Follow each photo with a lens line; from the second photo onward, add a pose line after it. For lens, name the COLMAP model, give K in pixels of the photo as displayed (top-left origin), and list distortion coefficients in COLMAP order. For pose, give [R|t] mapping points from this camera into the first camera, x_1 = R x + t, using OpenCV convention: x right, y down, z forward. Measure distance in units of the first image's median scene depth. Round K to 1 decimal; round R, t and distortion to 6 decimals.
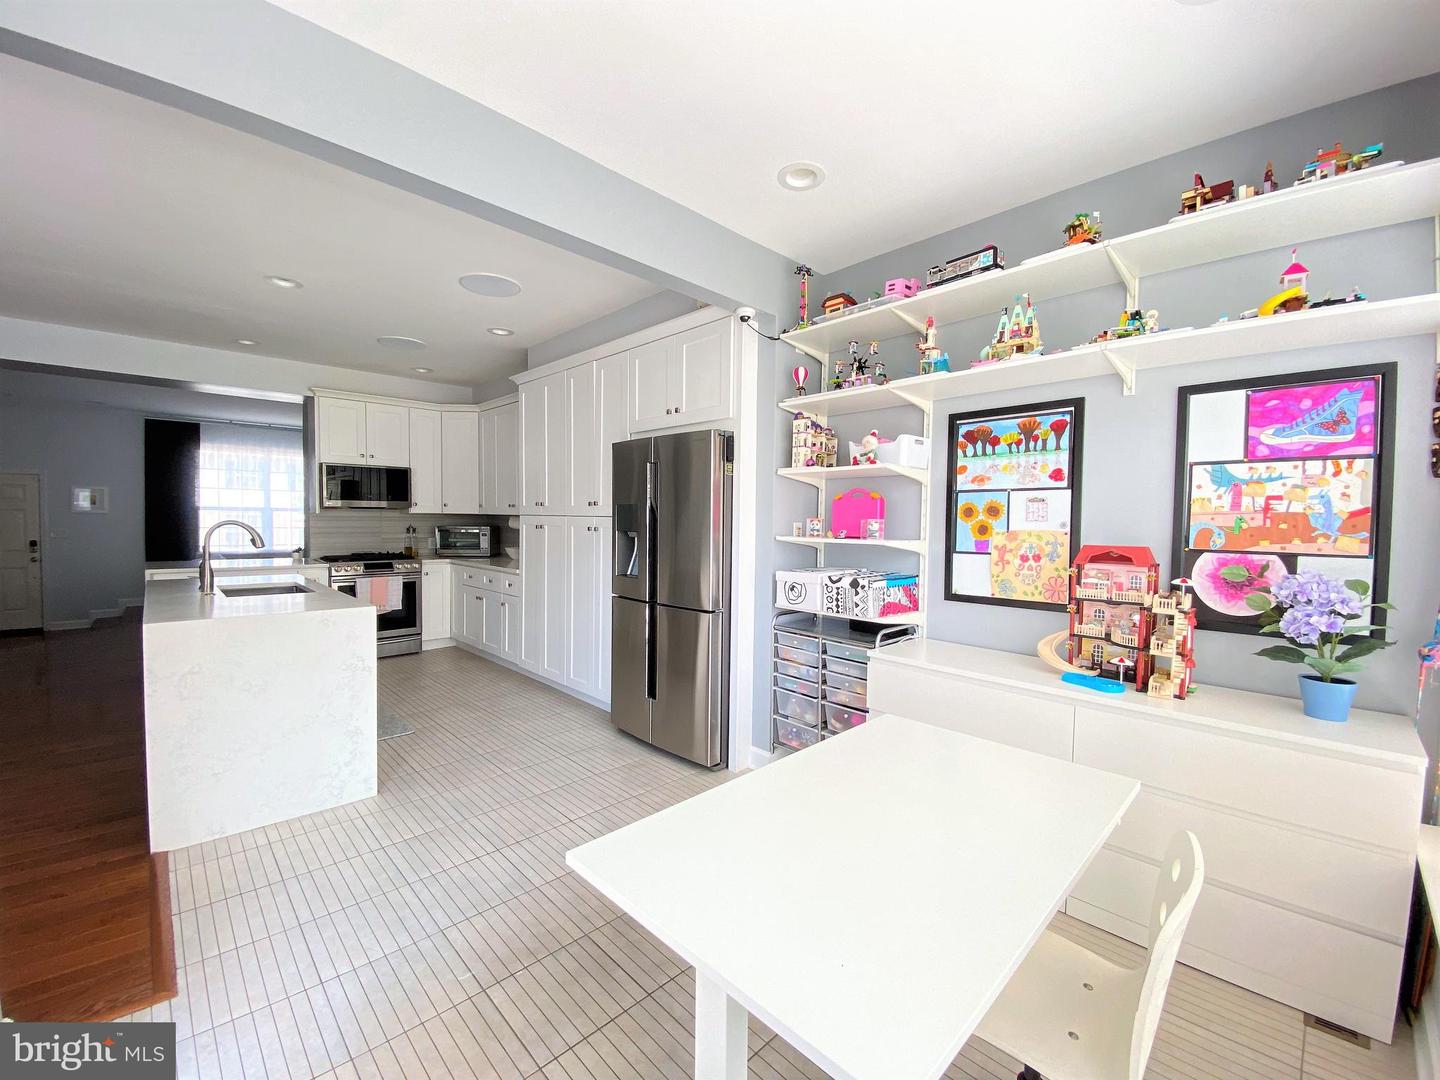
lens RADIAL K [[578.6, 0, 736.8], [0, 578.6, 554.0], [0, 0, 1]] dist [0.008894, -0.013968]
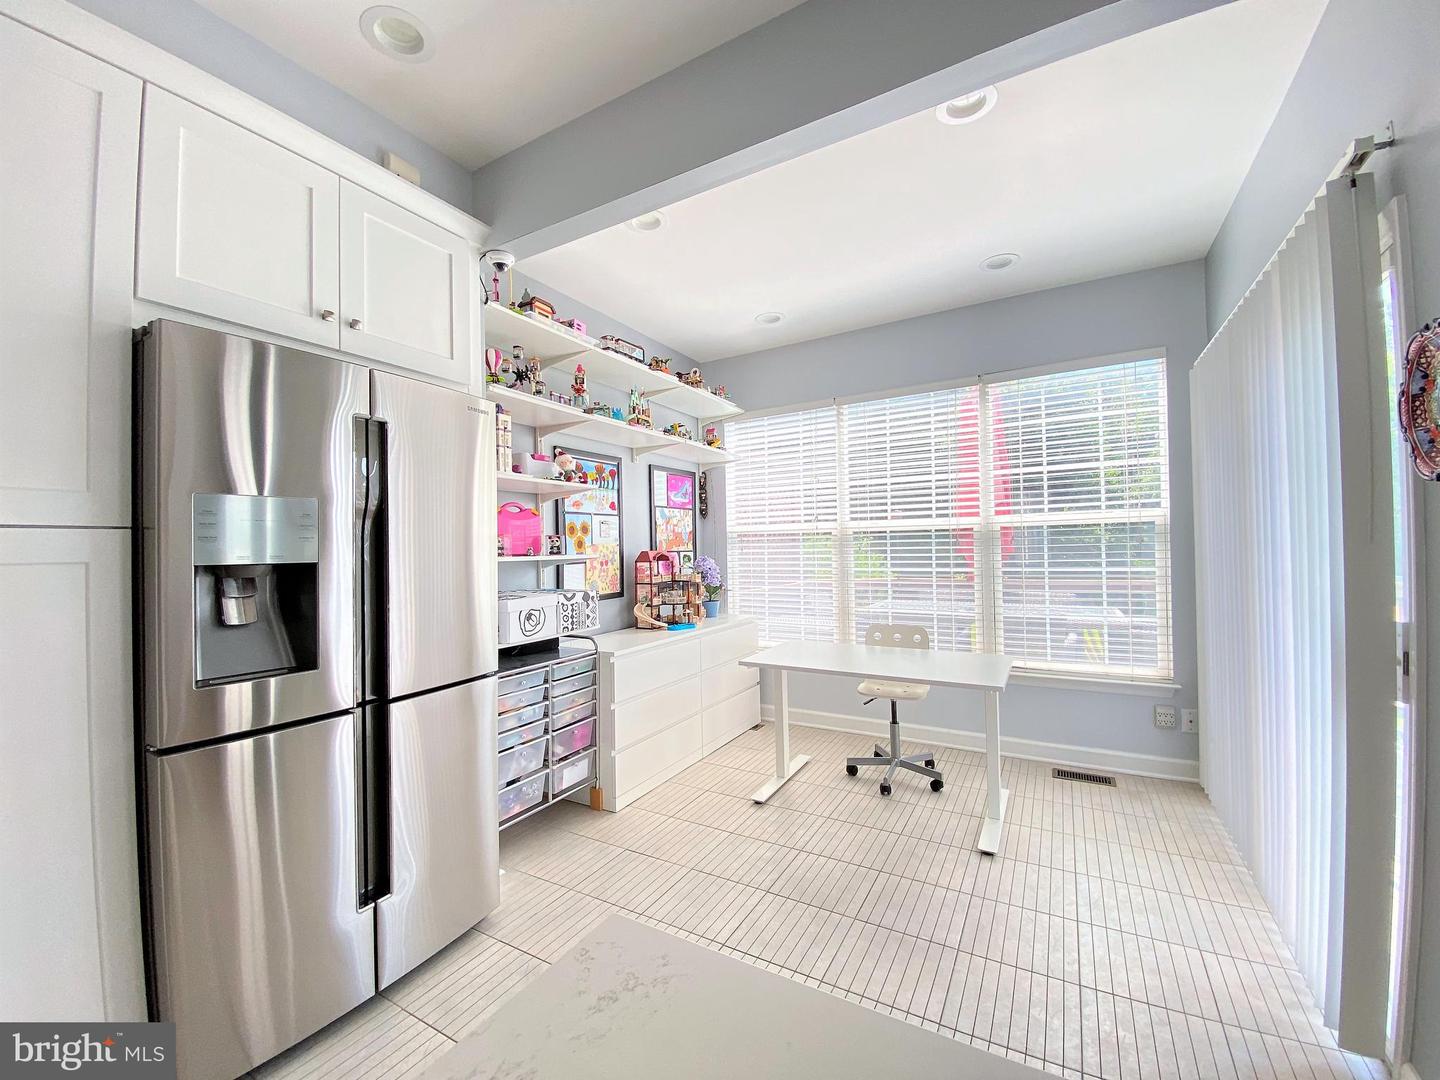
lens RADIAL K [[578.6, 0, 716.8], [0, 578.6, 541.7], [0, 0, 1]] dist [0.008894, -0.013968]
pose [[-0.253049, 0.000978, 0.967453, -0.869326], [0.076205, 0.996913, 0.018924, -0.049219], [-0.964447, 0.078514, -0.252343, 1.036684]]
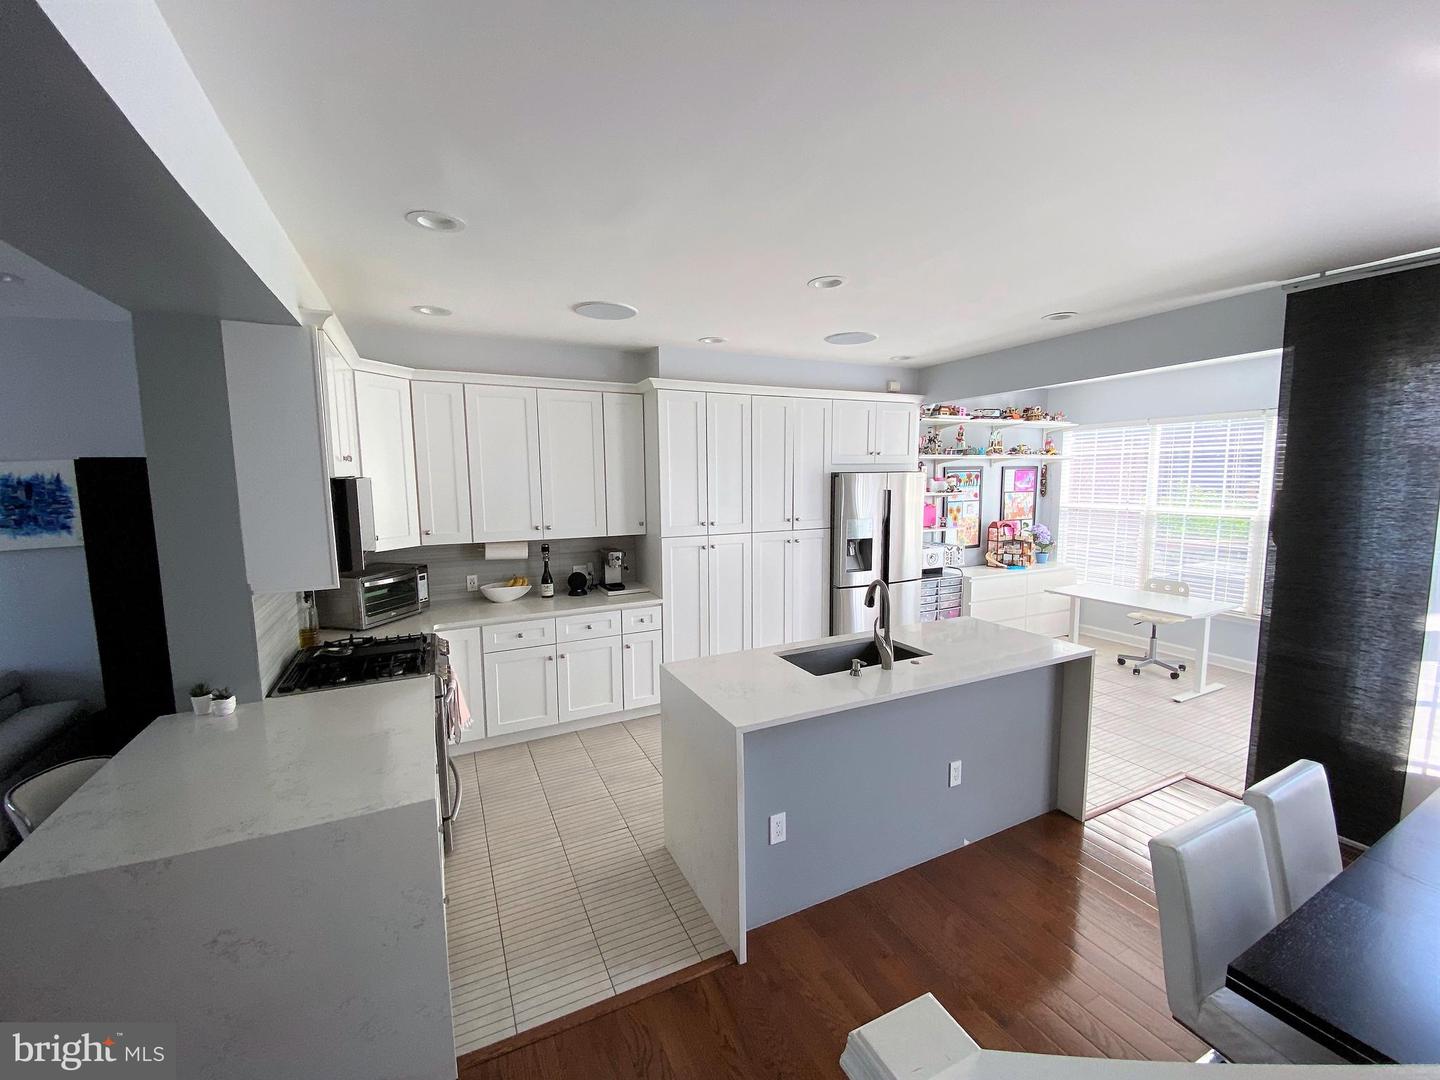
lens RADIAL K [[582.6, 0, 715.7], [0, 582.6, 539.9], [0, 0, 1]] dist [0.000512, -0.011701]
pose [[0.342129, -0.115390, 0.932541, -2.092742], [0.076833, 0.992543, 0.094626, -0.251643], [-0.936506, 0.039276, 0.348444, 1.097019]]
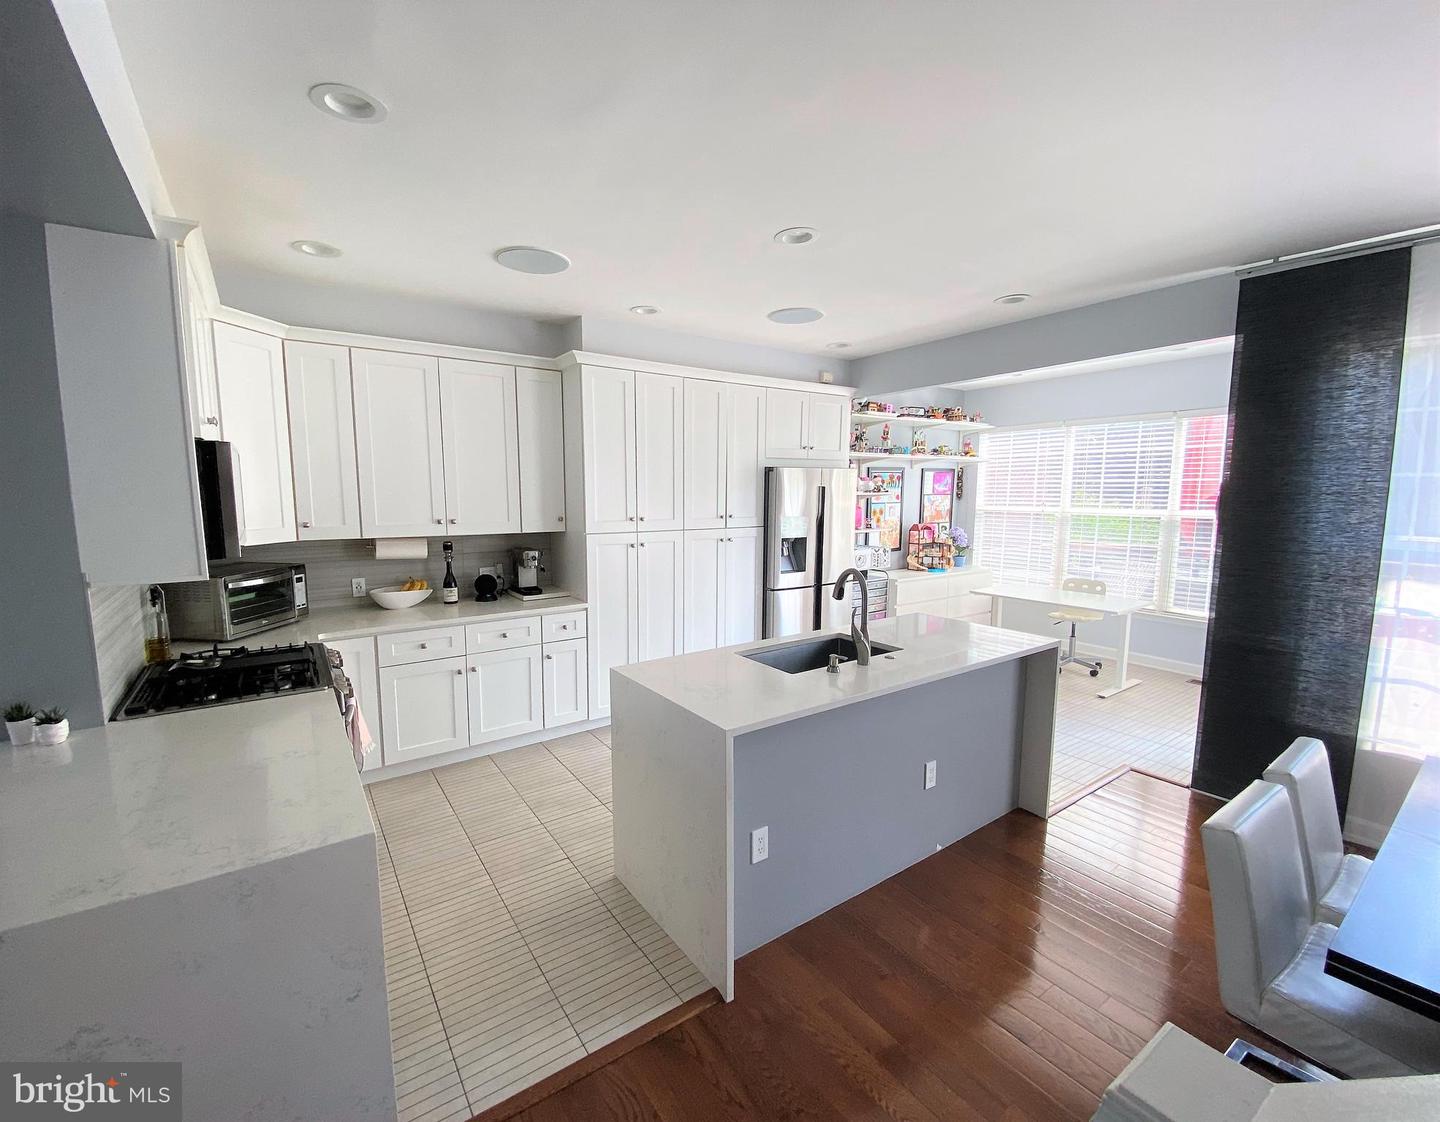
lens RADIAL K [[609.5, 0, 682.3], [0, 609.5, 564.4], [0, 0, 1]] dist [-0.003358, -0.008184]
pose [[0.211829, -0.128762, 0.968787, -2.050749], [0.068125, 0.990817, 0.116794, -0.201253], [-0.974930, 0.041259, 0.218655, 1.239535]]
